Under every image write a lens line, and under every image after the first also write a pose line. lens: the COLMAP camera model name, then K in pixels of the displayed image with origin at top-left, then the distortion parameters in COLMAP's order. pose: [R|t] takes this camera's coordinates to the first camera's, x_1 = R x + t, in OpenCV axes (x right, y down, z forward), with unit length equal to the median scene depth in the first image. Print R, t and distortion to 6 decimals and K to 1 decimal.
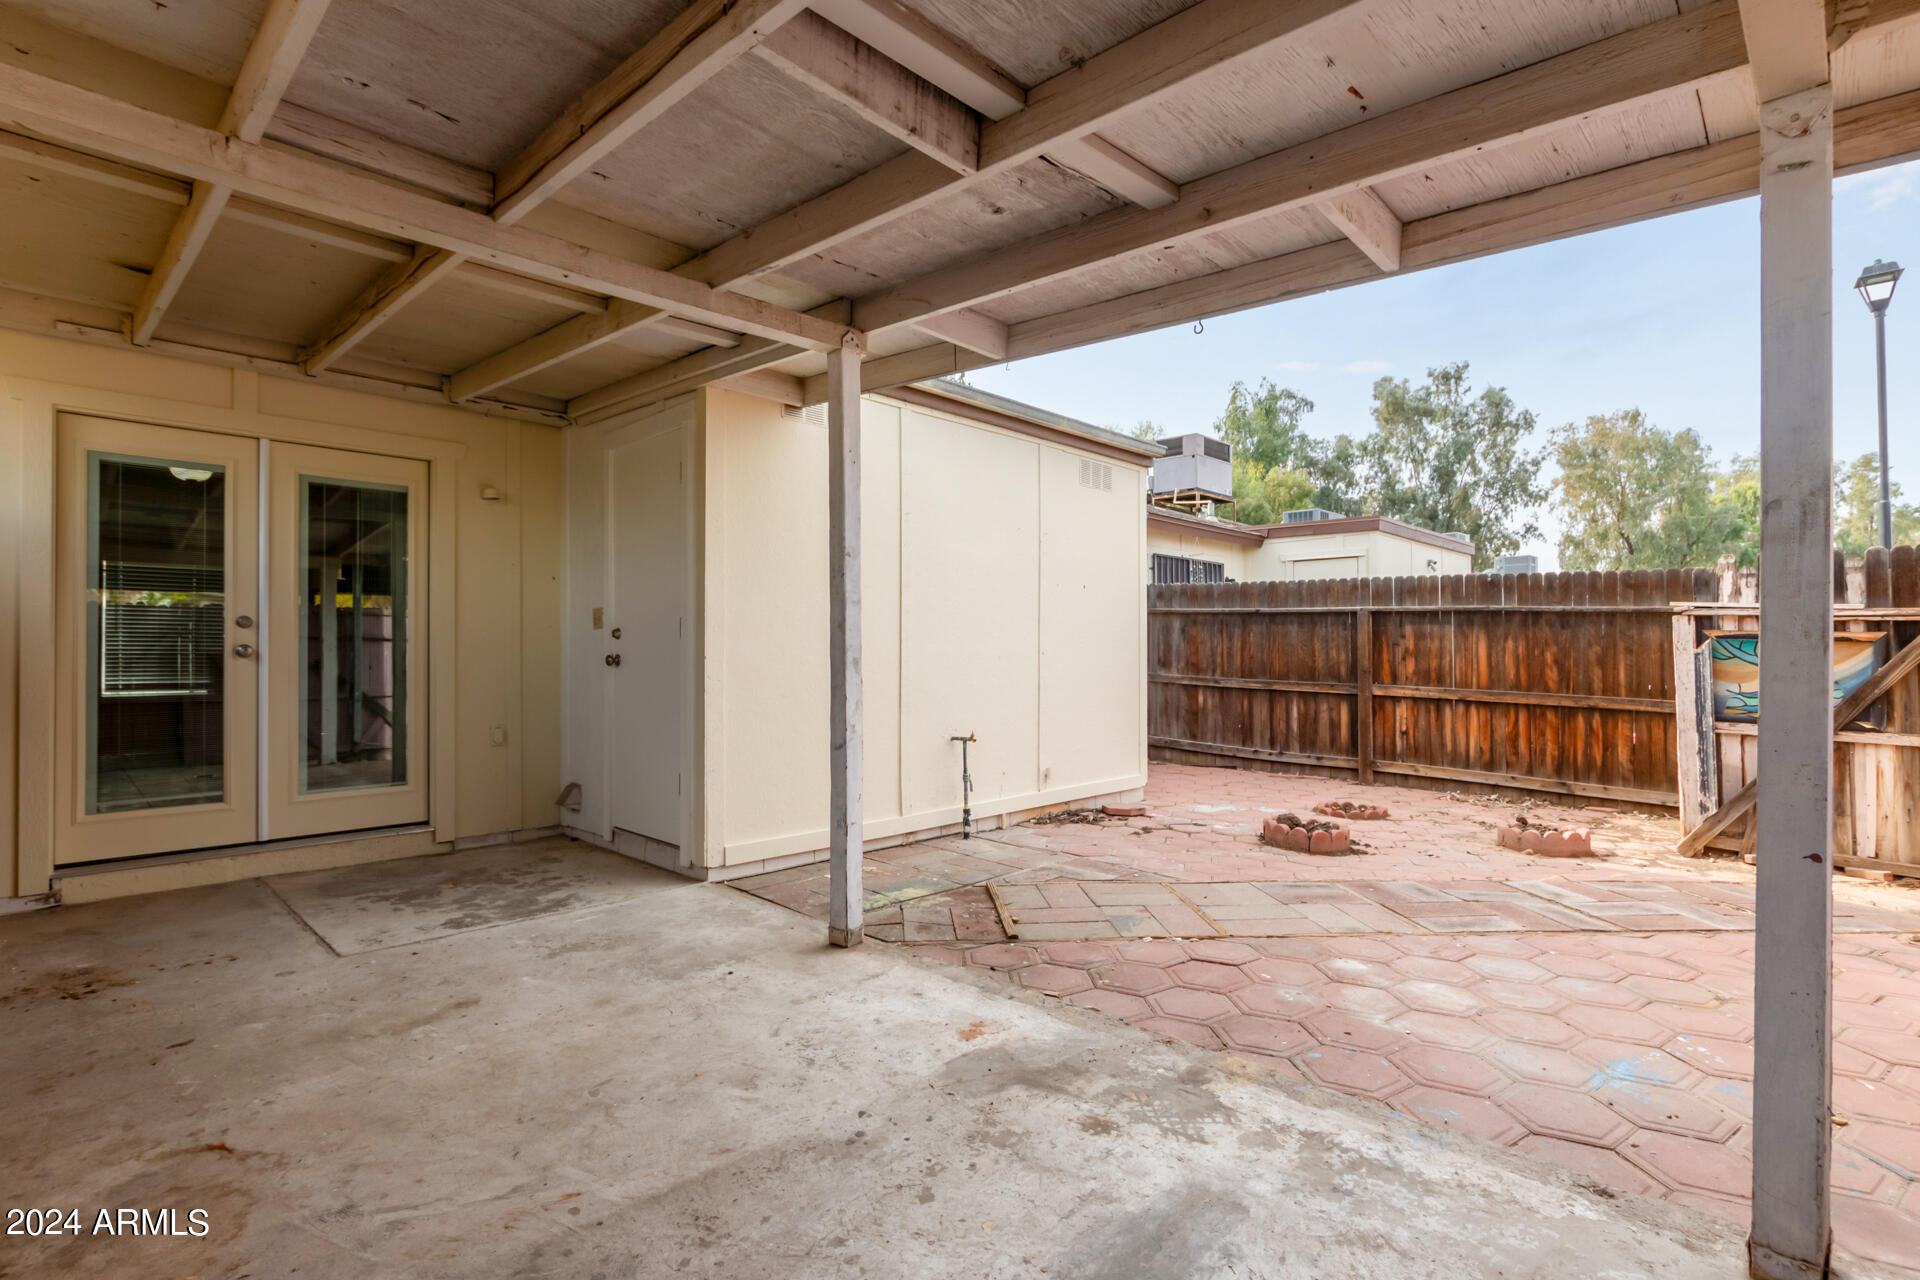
lens RADIAL K [[930.5, 0, 960.0], [0, 930.5, 640.0], [0, 0, 1]] dist [-0.019227, 0.008183]
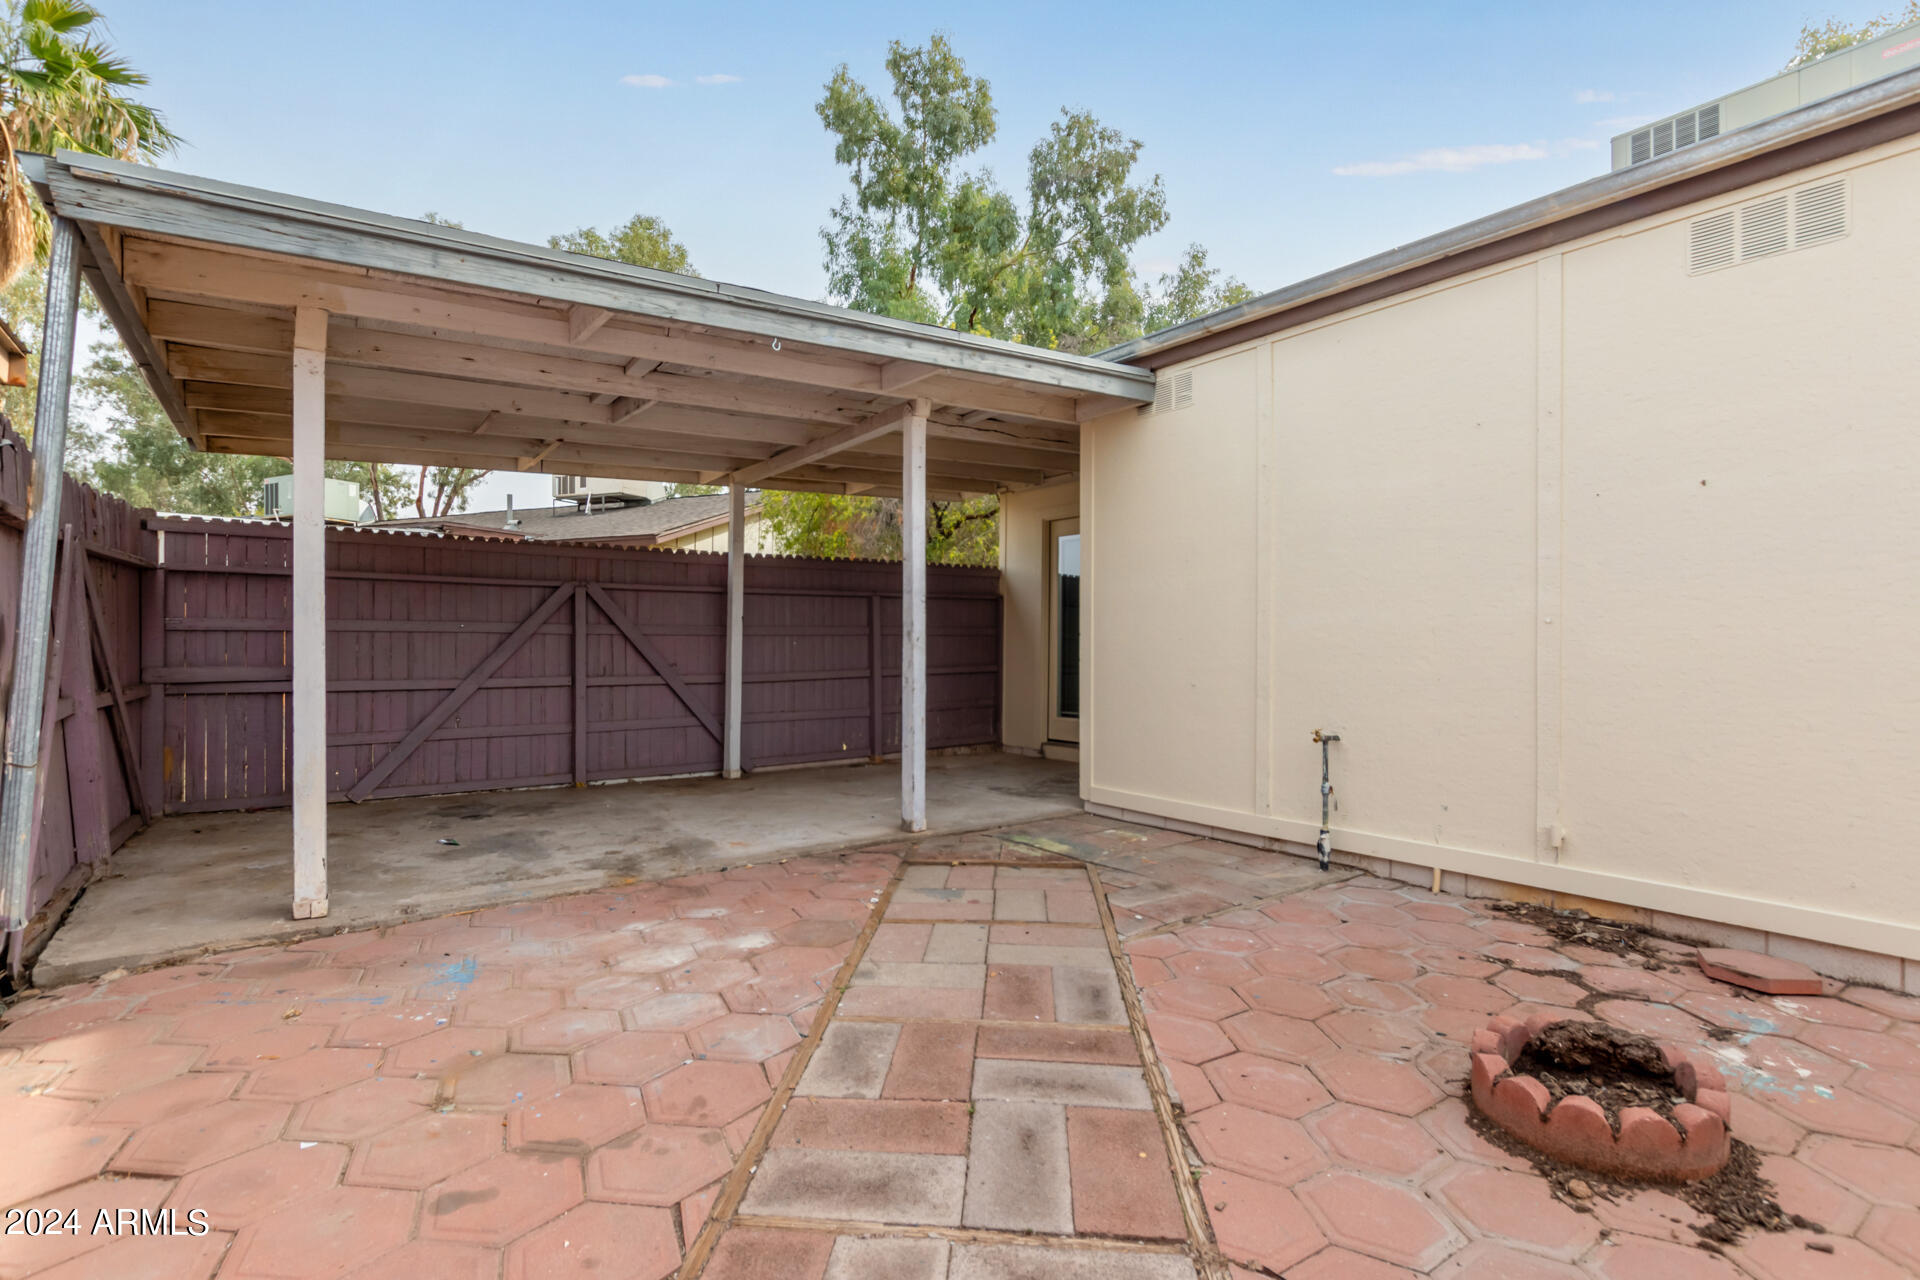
lens RADIAL K [[930.5, 0, 960.0], [0, 930.5, 640.0], [0, 0, 1]] dist [-0.019227, 0.008183]
pose [[-0.178996, -0.009177, -0.983807, 1.123622], [0.011122, 0.999874, -0.011351, 0.042028], [0.983787, -0.012974, -0.178871, 1.169654]]
